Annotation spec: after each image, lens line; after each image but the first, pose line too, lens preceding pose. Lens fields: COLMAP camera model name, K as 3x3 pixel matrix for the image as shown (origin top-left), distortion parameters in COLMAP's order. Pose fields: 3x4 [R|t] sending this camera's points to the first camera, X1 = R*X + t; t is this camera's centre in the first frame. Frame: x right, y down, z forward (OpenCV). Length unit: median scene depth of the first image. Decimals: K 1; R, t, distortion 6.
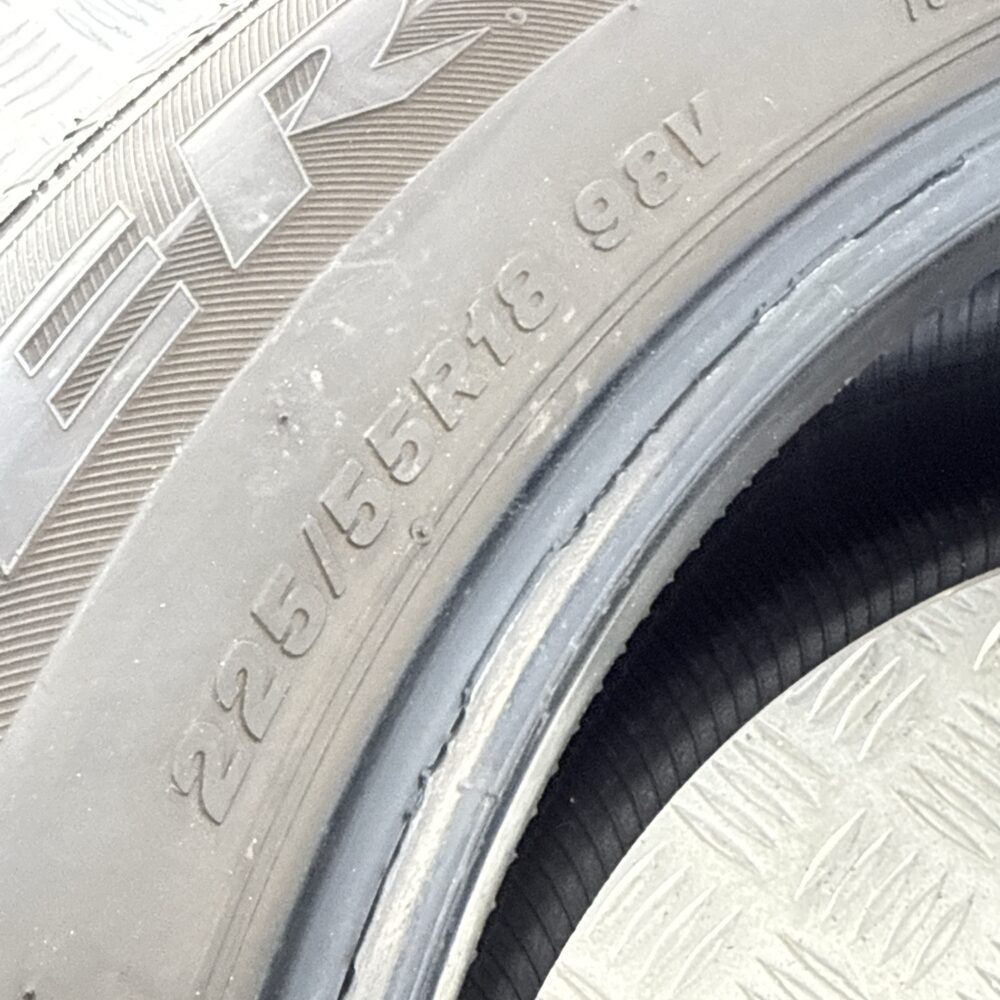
lens RADIAL K [[1649.1, 0, 500.0], [0, 1649.1, 500.0], [0, 0, 1]] dist [-0.003573, 0.027848]
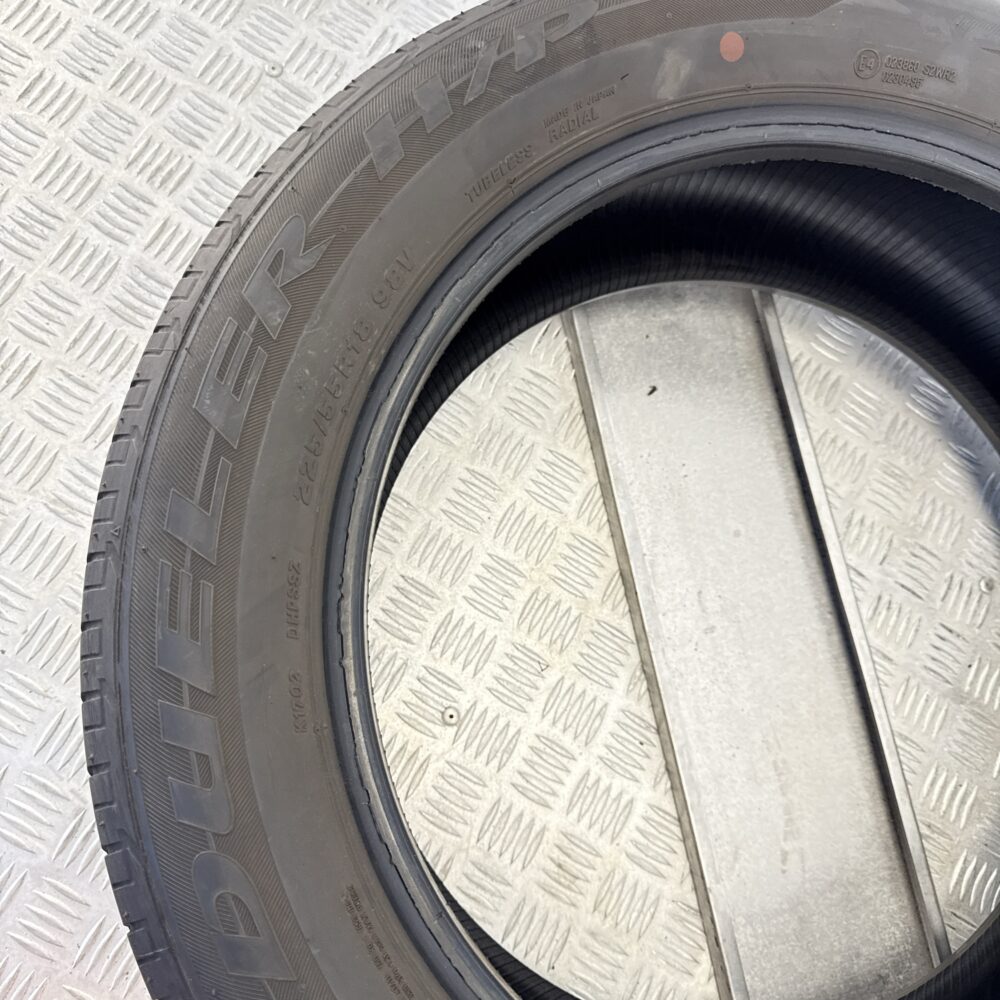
lens RADIAL K [[928.6, 0, 510.5], [0, 928.6, 500.8], [0, 0, 1]] dist [0.142735, -0.376651]
pose [[0.970478, -0.158122, 0.182129, -0.087173], [0.086531, 0.933108, 0.349030, -0.408914], [-0.225135, -0.322966, 0.919243, -0.838713]]
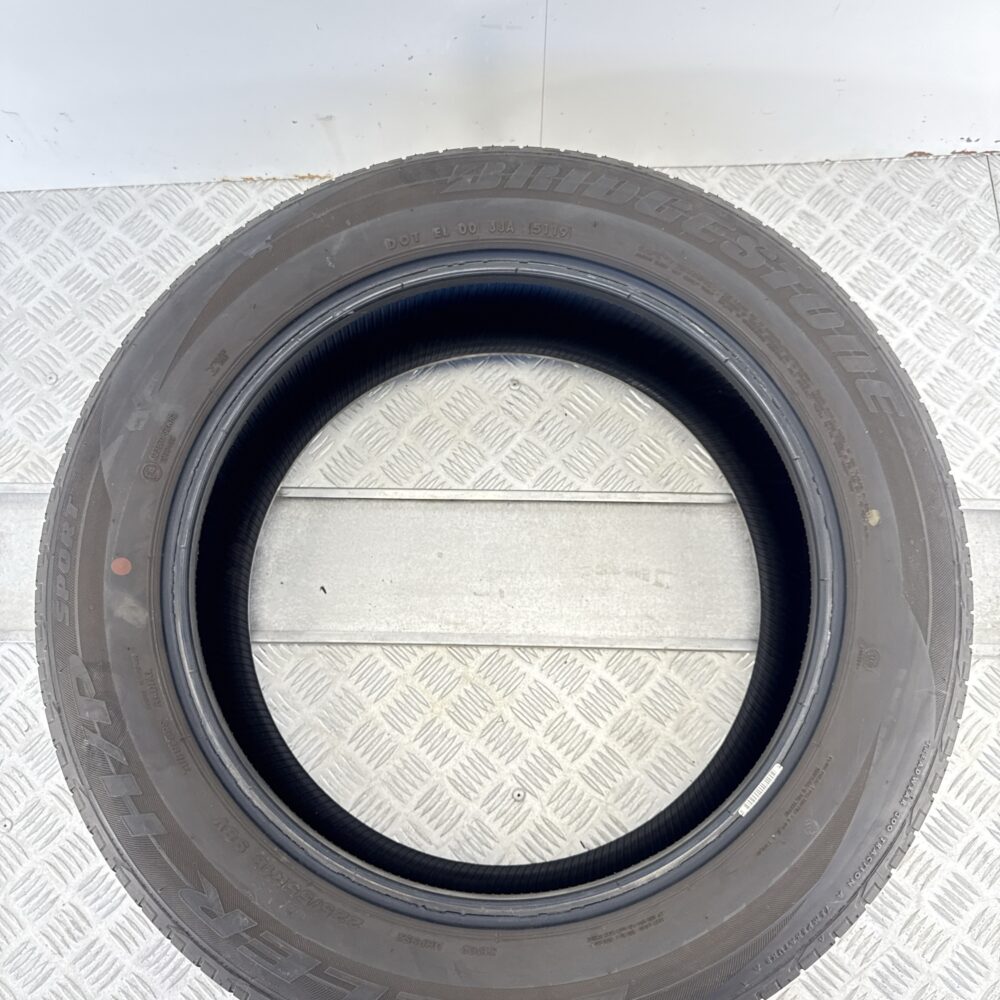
lens RADIAL K [[910.2, 0, 502.1], [0, 910.2, 509.9], [0, 0, 1]] dist [0.063946, -0.128099]
pose [[0.031646, -0.974235, 0.223303, 0.454832], [0.864579, 0.138781, 0.482952, -0.968629], [-0.501499, 0.177779, 0.846696, -1.930949]]
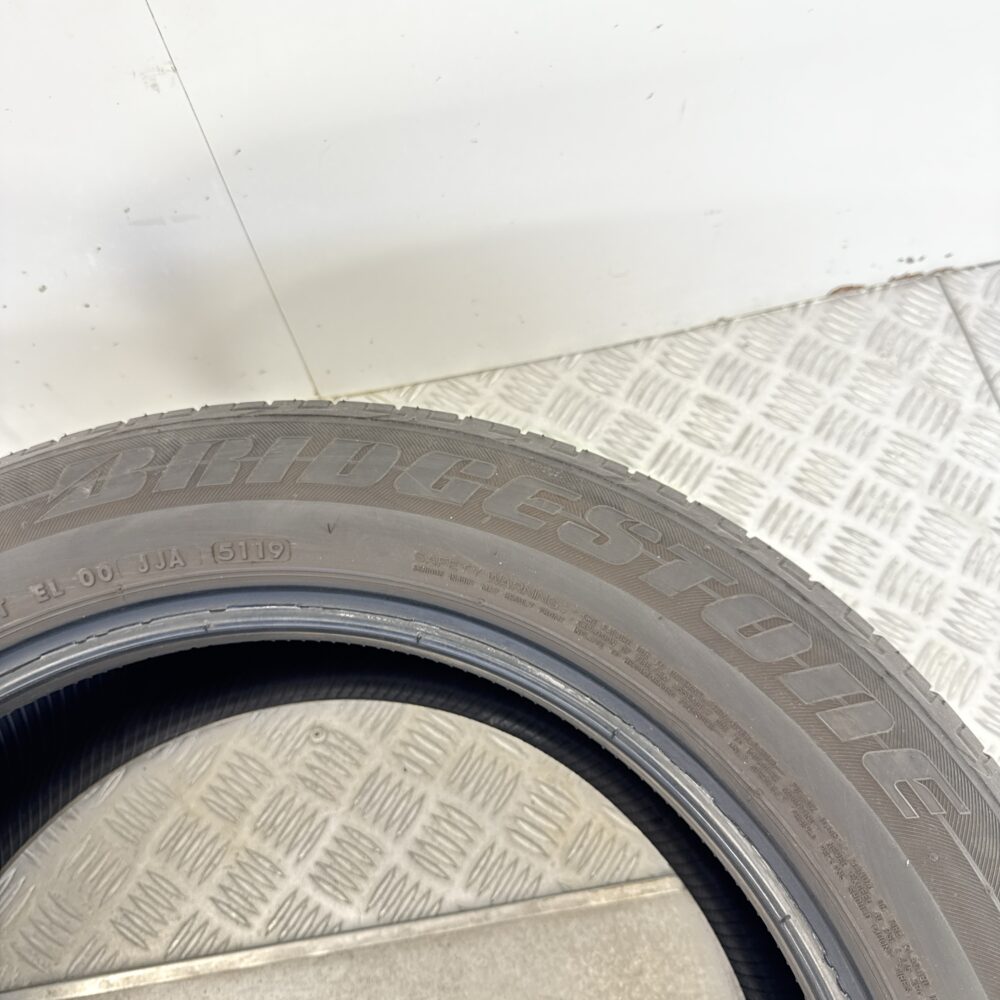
lens RADIAL K [[928.6, 0, 510.5], [0, 928.6, 500.8], [0, 0, 1]] dist [0.142735, -0.376651]
pose [[-0.151419, -0.910577, 0.384607, 1.480307], [0.860653, 0.069917, 0.504369, 0.132740], [-0.486157, 0.407384, 0.773104, -1.120490]]
